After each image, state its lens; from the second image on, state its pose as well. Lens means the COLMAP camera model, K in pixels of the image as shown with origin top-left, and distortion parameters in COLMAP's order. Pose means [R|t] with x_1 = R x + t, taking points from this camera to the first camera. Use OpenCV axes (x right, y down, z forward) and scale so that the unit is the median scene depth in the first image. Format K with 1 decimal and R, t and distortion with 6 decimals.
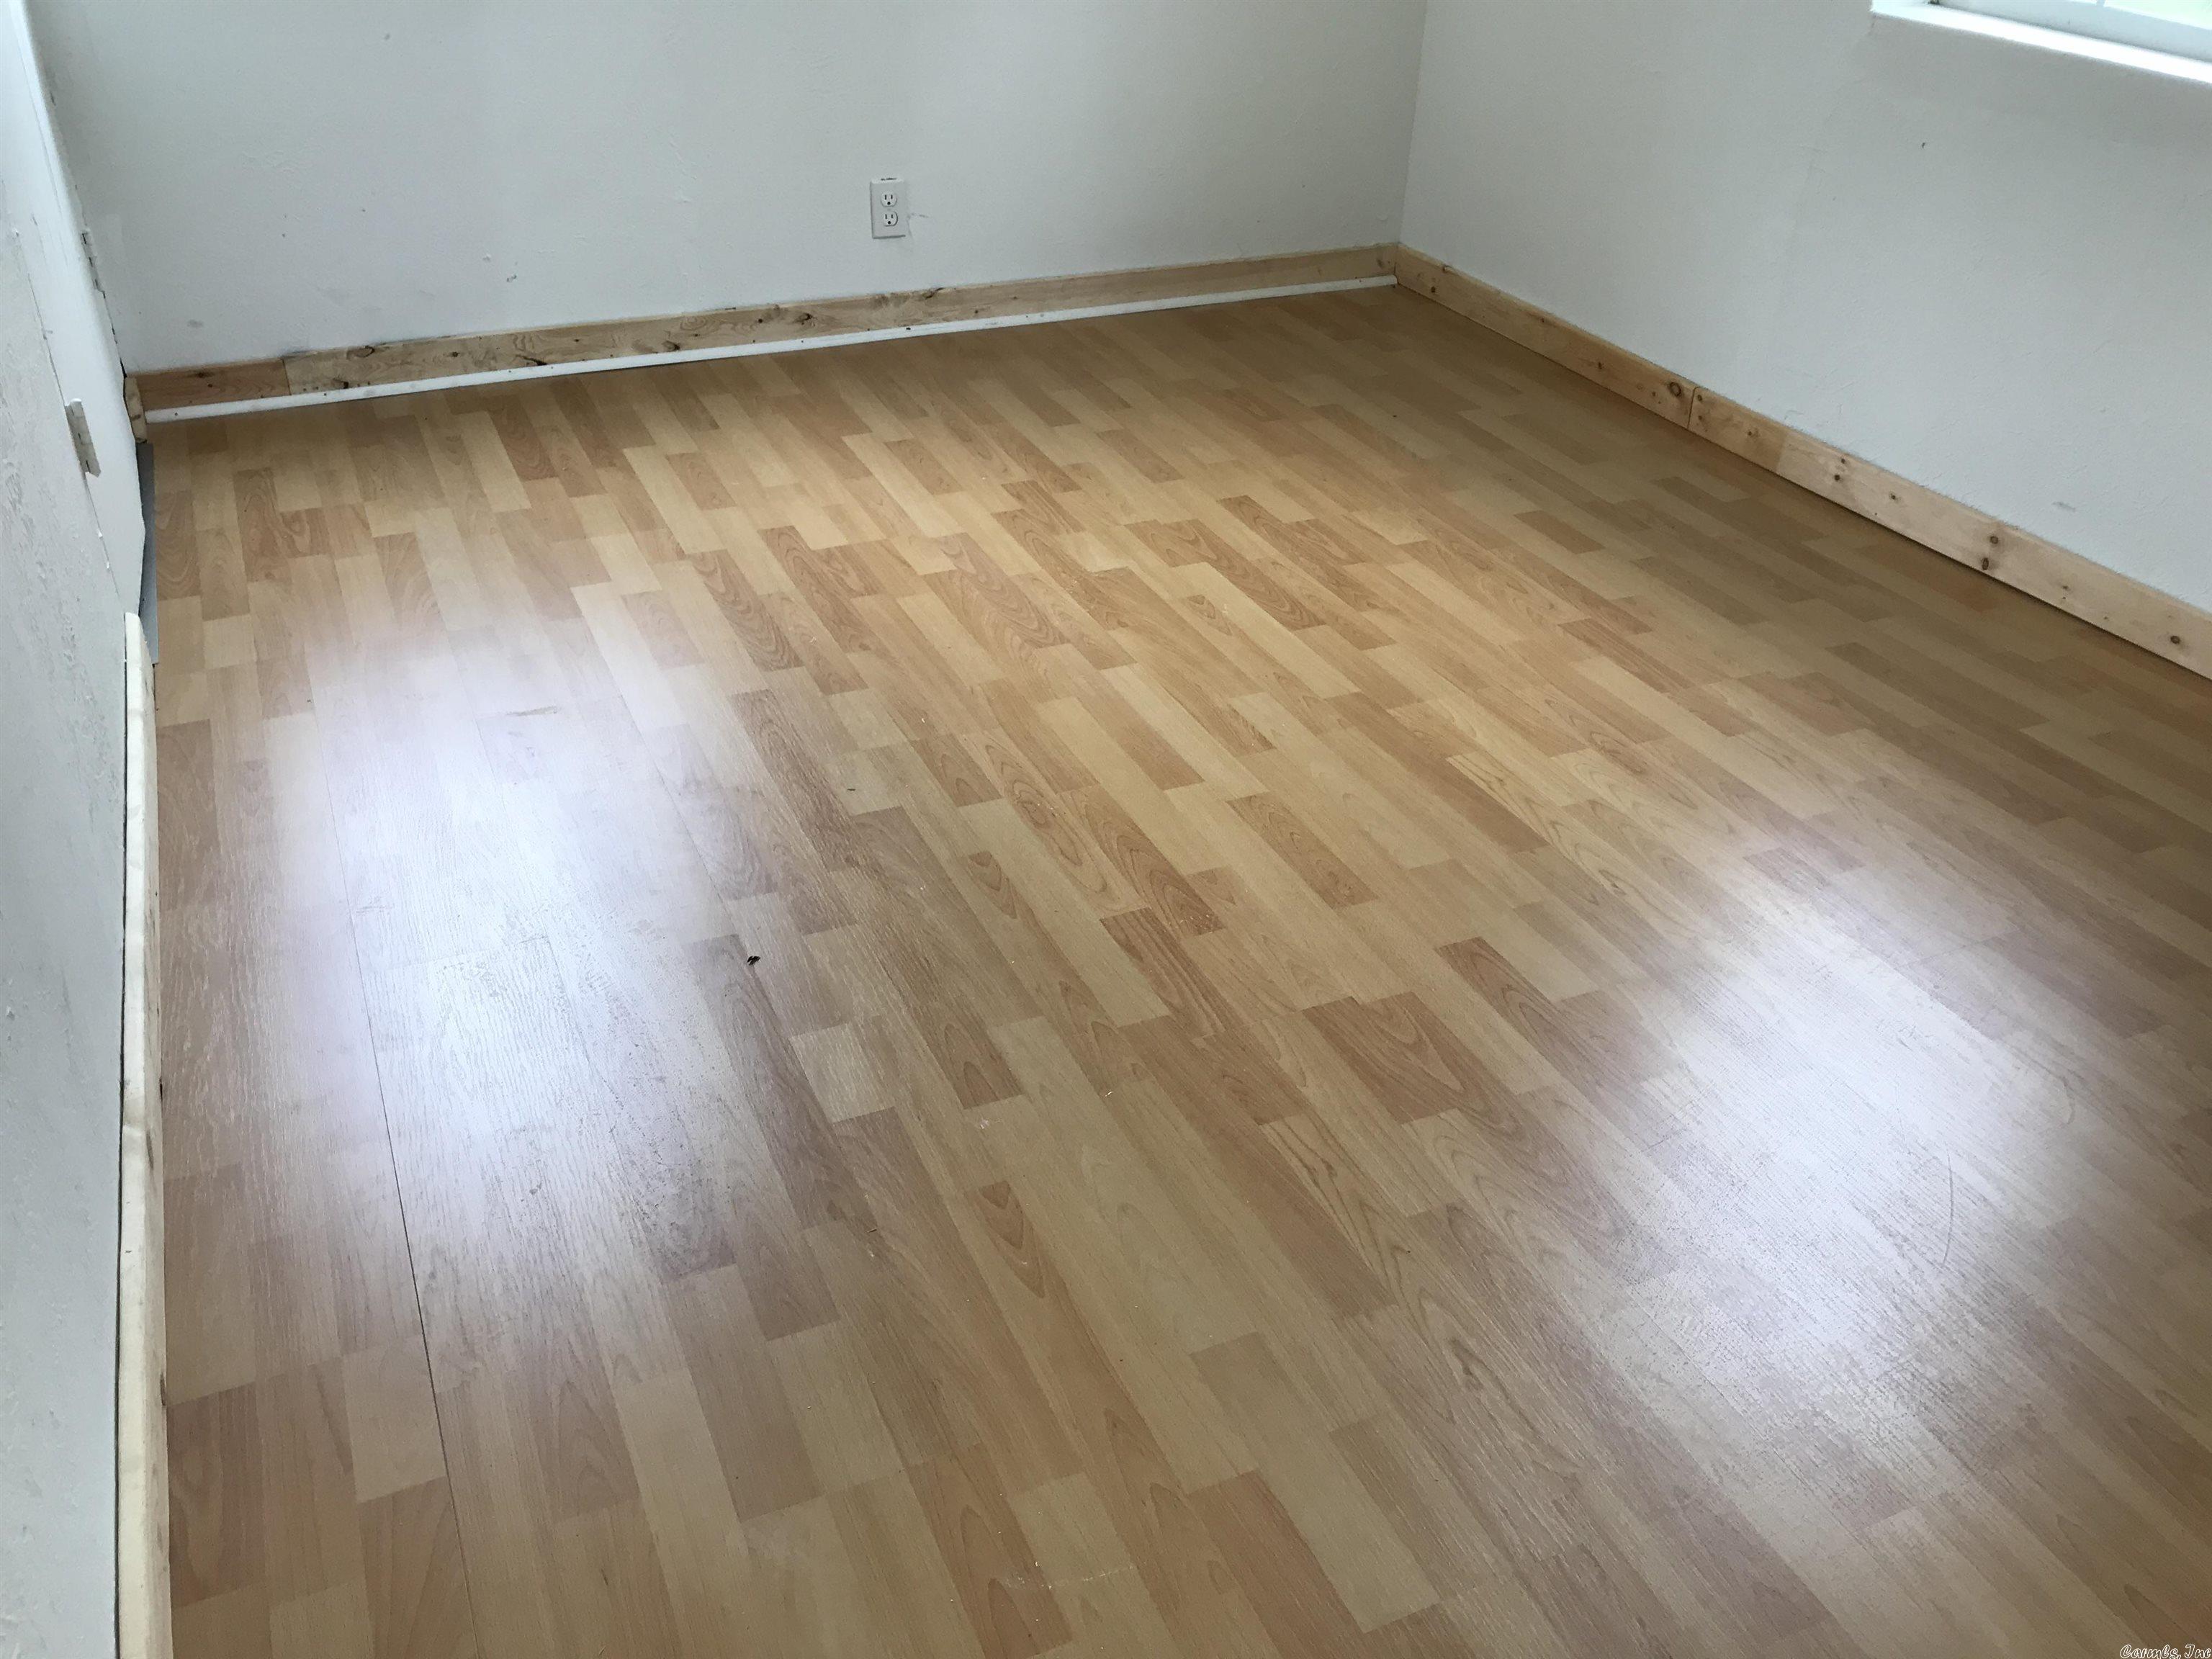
lens RADIAL K [[1778.5, 0, 1094.5], [0, 1778.5, 841.4], [0, 0, 1]] dist [-0.002239, -0.036181]
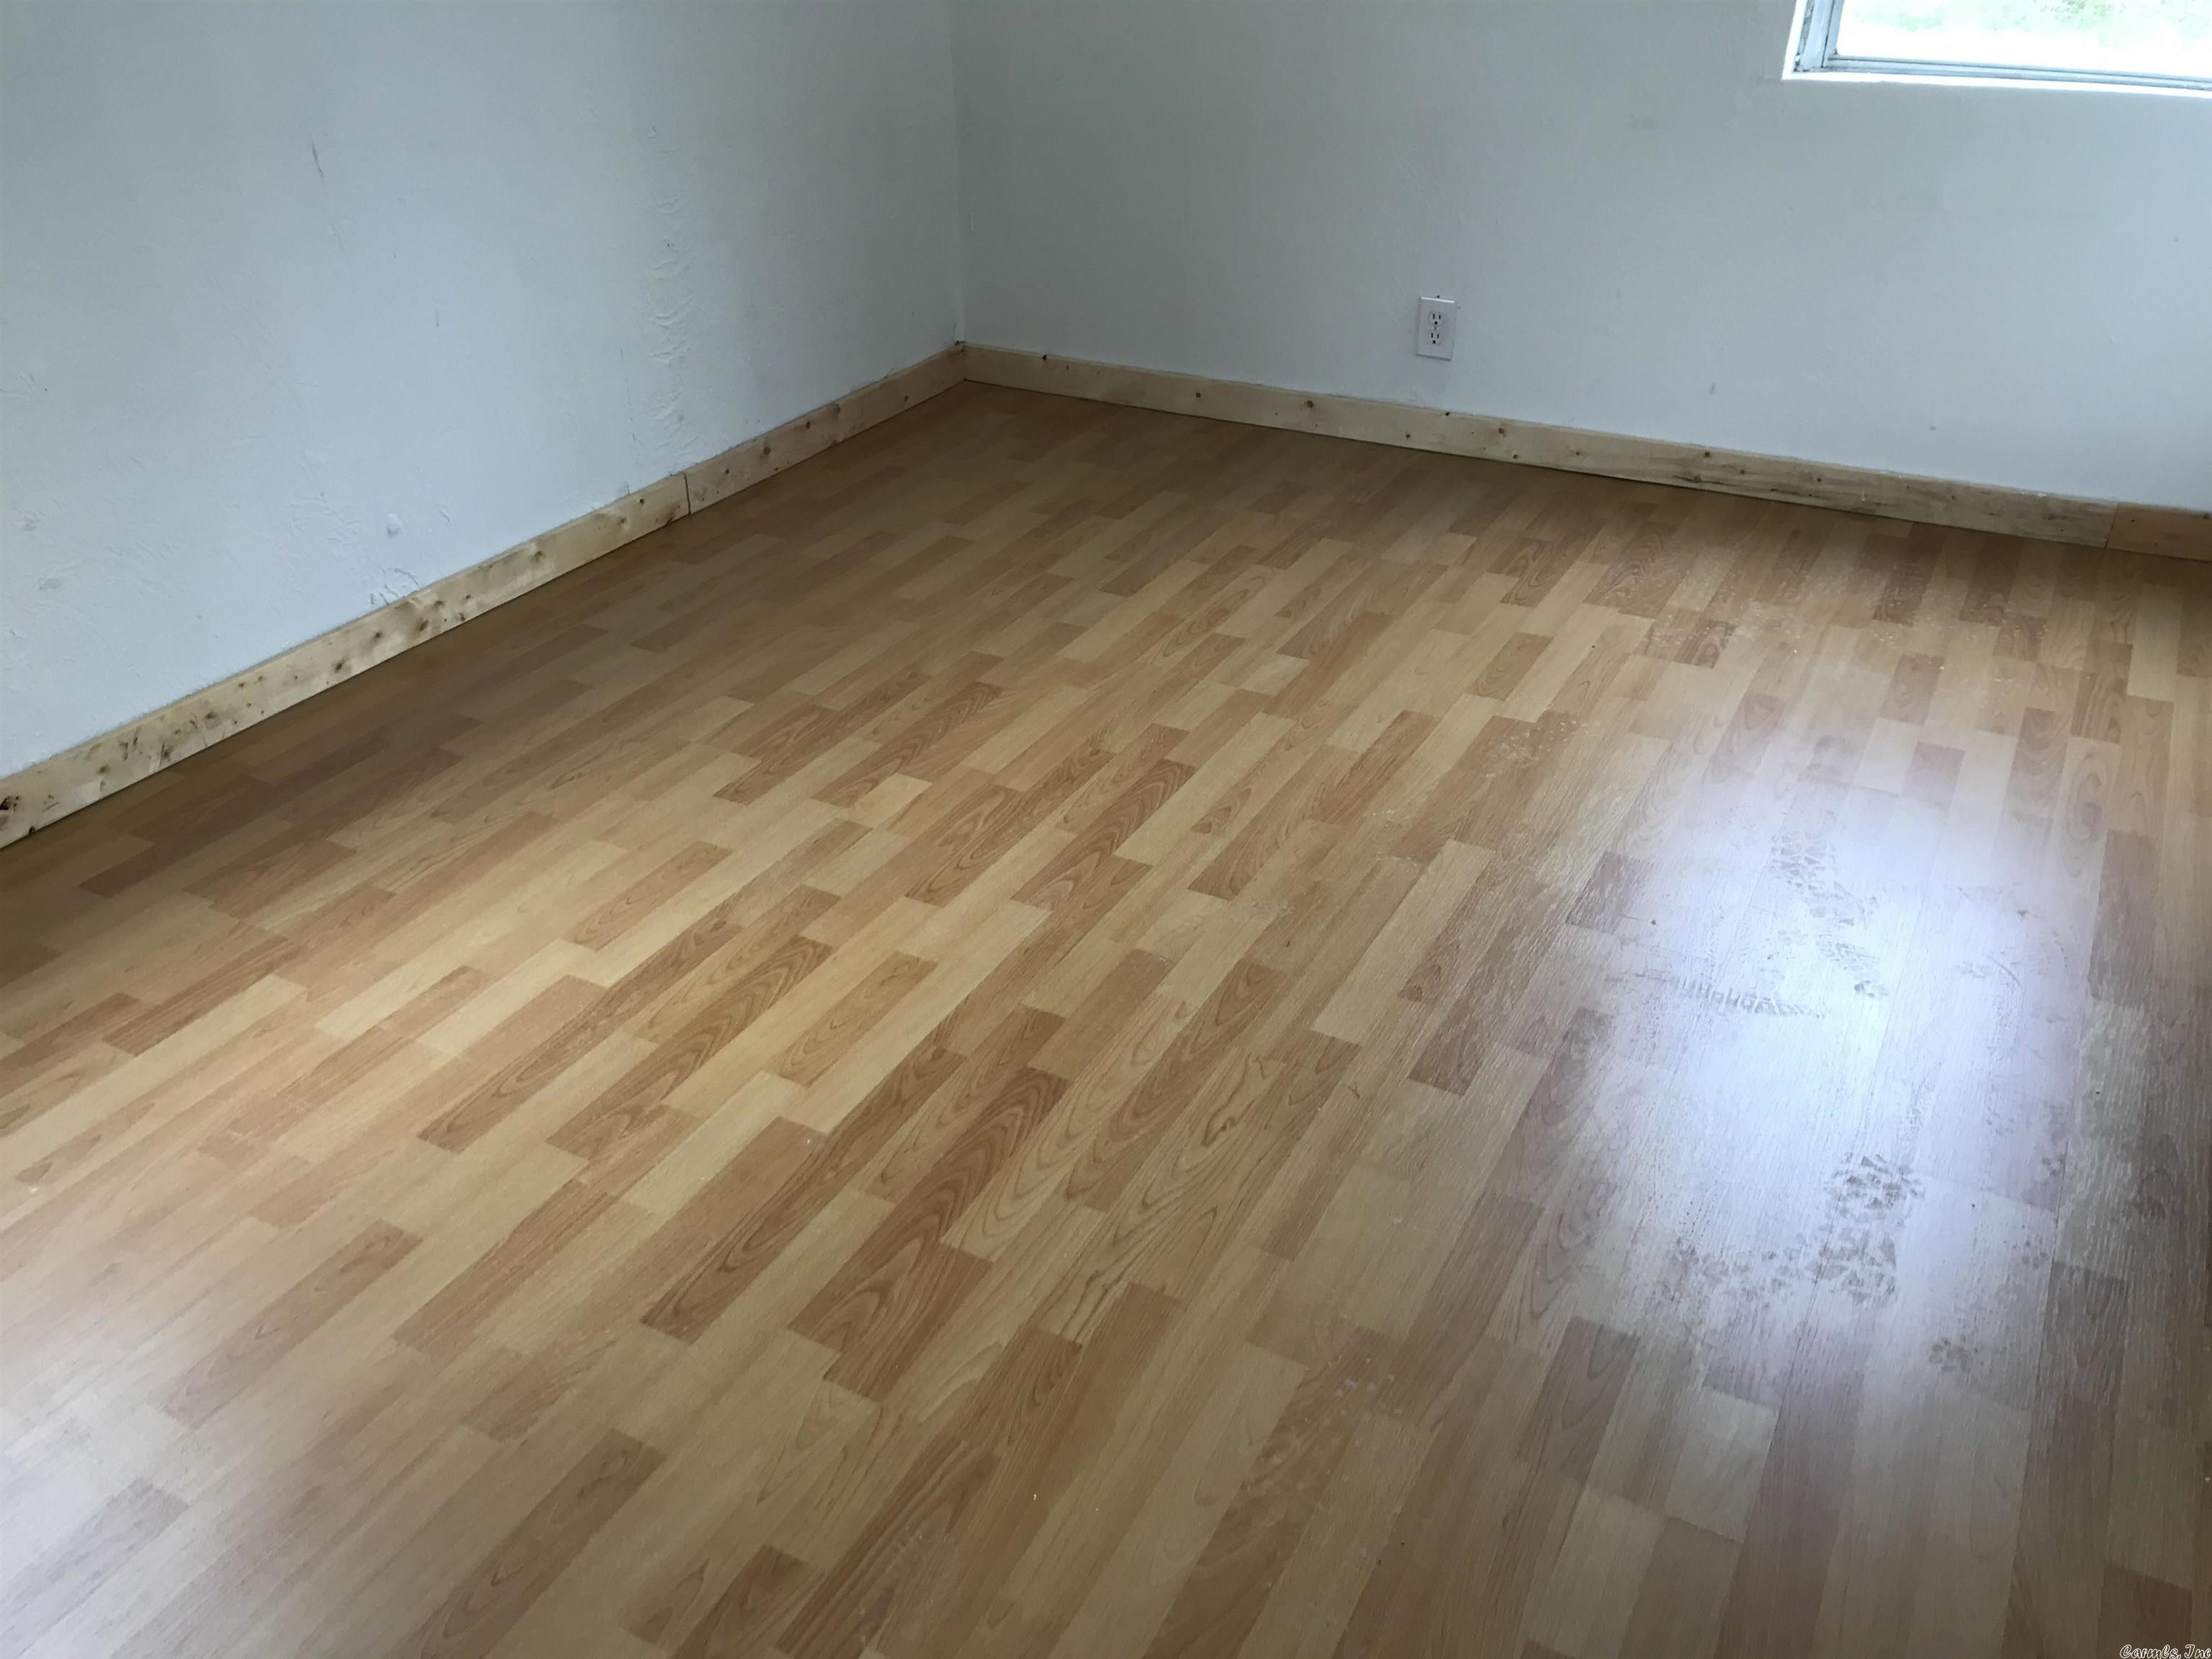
lens RADIAL K [[1778.5, 0, 1094.5], [0, 1778.5, 841.4], [0, 0, 1]] dist [-0.002239, -0.036181]
pose [[-0.601183, -0.433585, 0.671255, -0.509787], [0.425035, 0.537831, 0.728068, -0.797127], [-0.676701, 0.723009, -0.139046, 1.133681]]
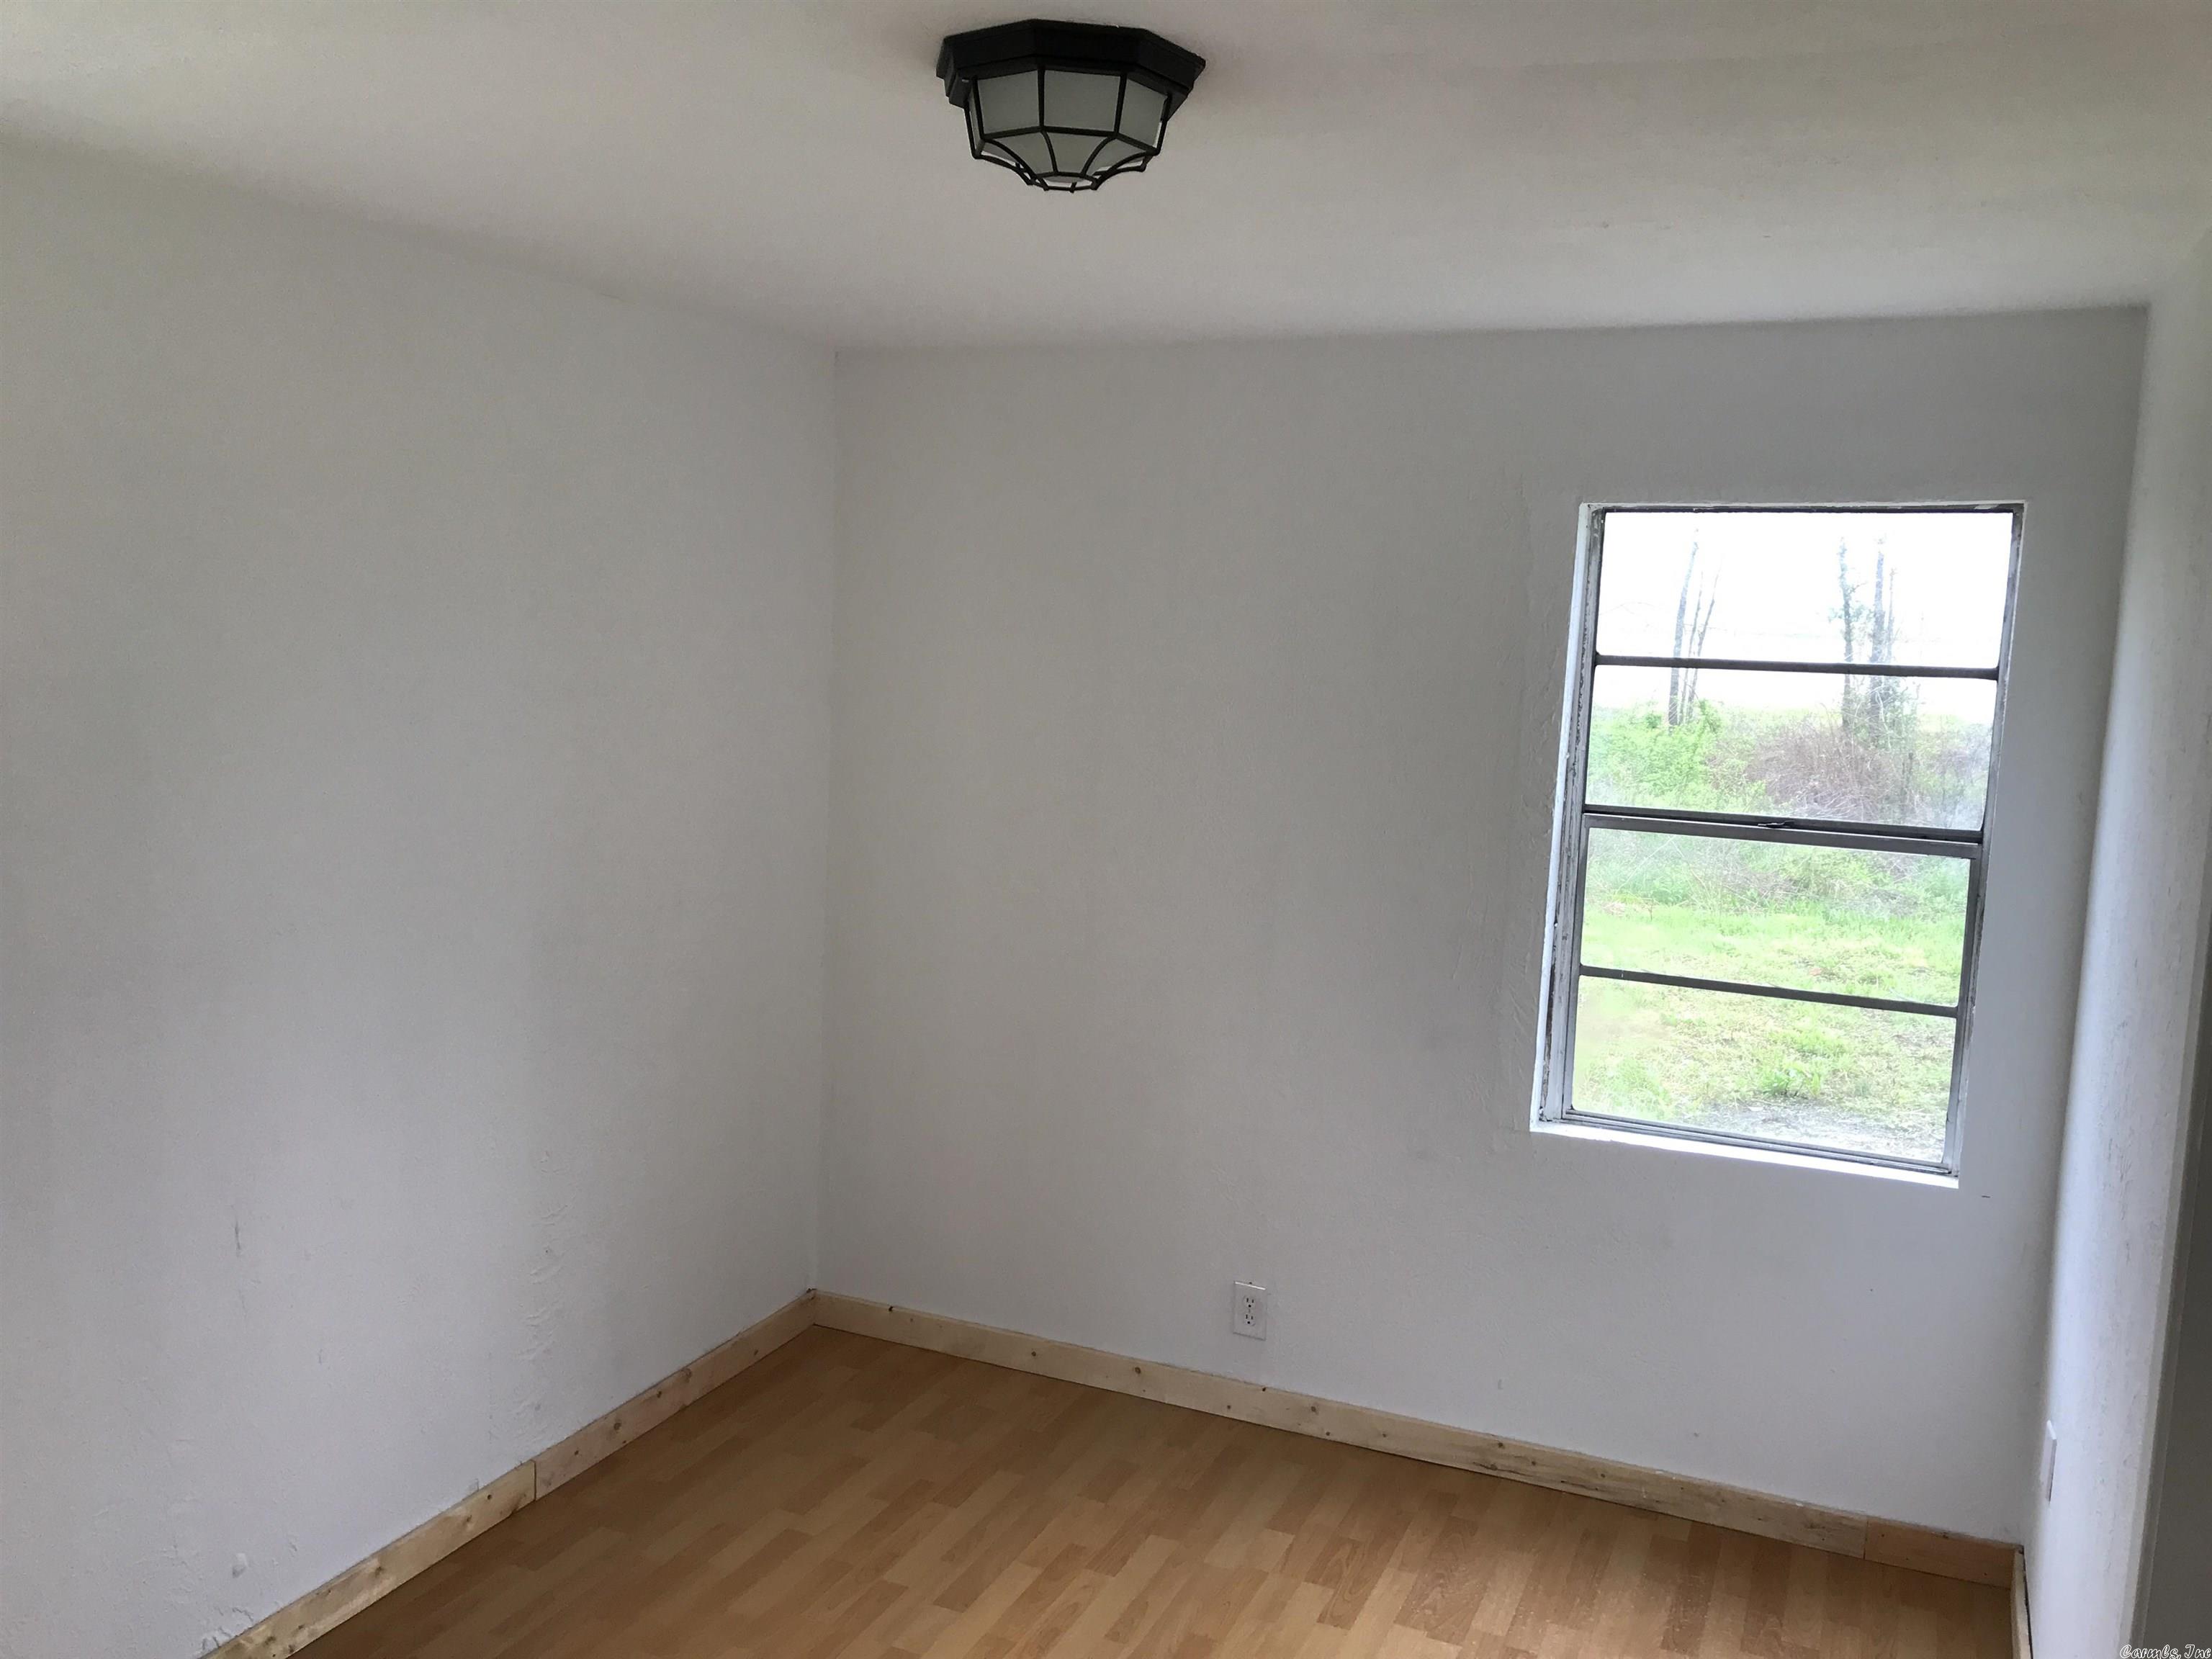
lens RADIAL K [[1768.8, 0, 1106.0], [0, 1768.8, 829.5], [0, 0, 1]] dist [-0.003330, -0.007208]
pose [[-0.663652, -0.134428, 0.735863, -0.537858], [0.357661, 0.806968, 0.469980, -0.947777], [-0.656996, 0.575093, -0.487467, 1.067832]]
